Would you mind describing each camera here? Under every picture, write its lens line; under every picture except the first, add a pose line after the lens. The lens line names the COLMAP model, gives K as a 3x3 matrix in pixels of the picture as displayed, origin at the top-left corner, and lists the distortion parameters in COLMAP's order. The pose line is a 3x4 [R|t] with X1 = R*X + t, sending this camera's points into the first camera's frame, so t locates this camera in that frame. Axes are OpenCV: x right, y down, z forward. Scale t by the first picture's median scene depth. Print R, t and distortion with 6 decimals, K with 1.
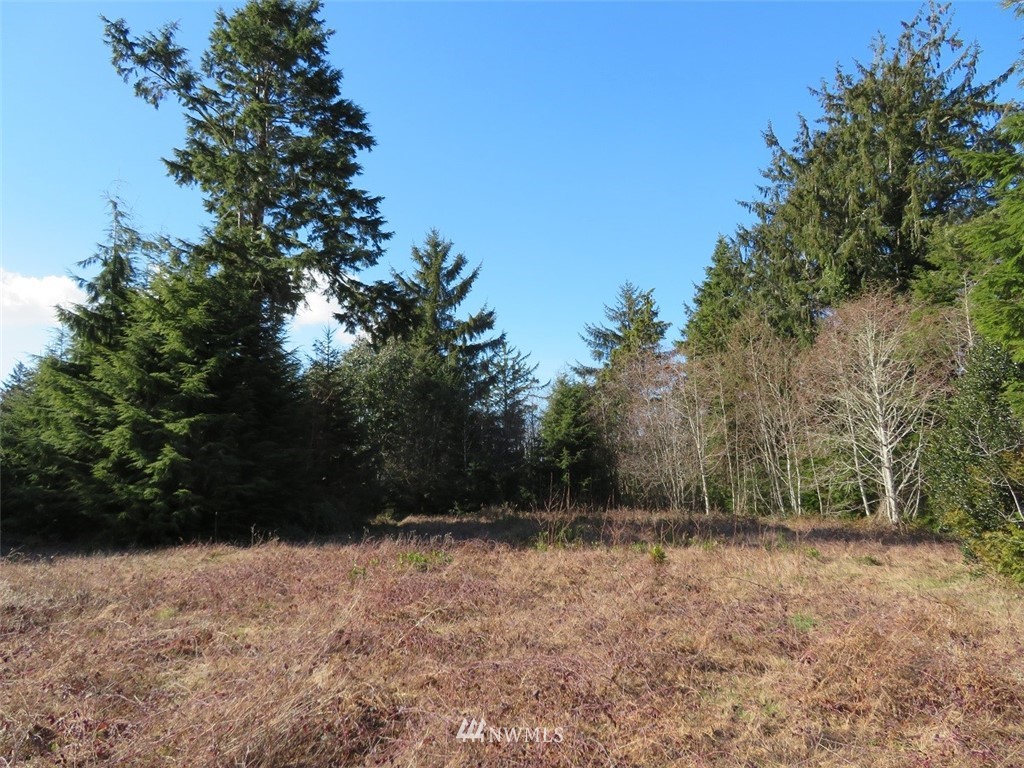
lens RADIAL K [[736.0, 0, 512.0], [0, 736.0, 384.0], [0, 0, 1]] dist [-0.003405, 0.000909]
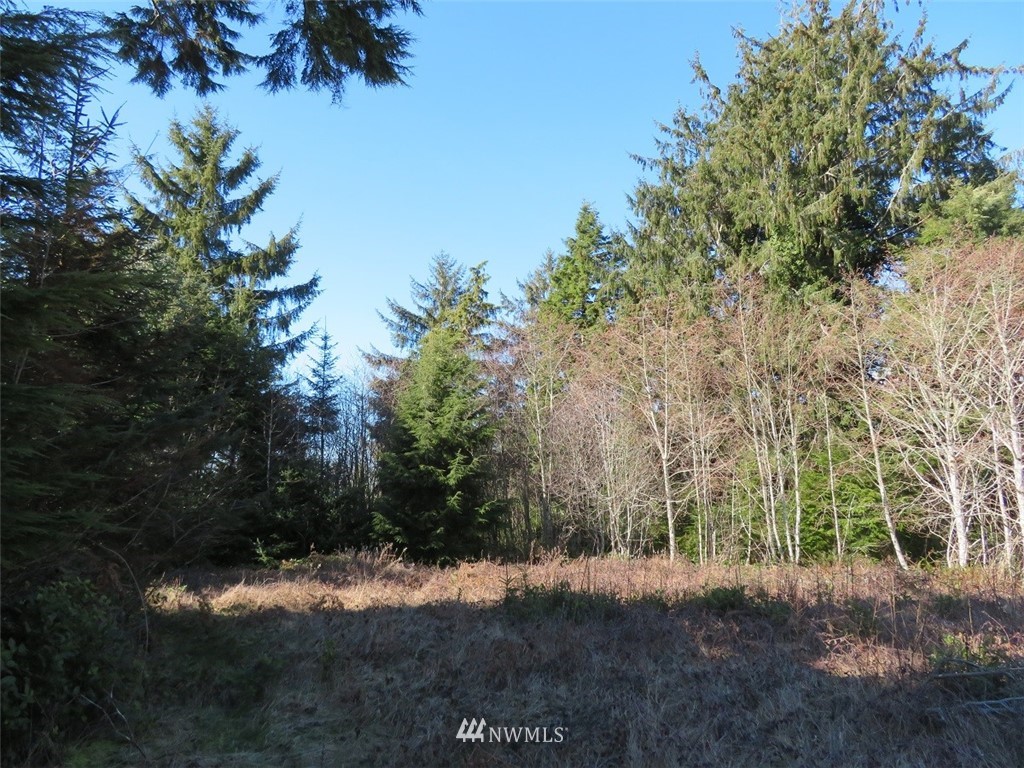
lens RADIAL K [[736.0, 0, 512.0], [0, 736.0, 384.0], [0, 0, 1]] dist [-0.003405, 0.000909]
pose [[0.913968, 0.082251, 0.397363, -0.100712], [-0.069488, 0.996501, -0.046440, 0.042856], [-0.399792, 0.014833, 0.916486, 0.318768]]
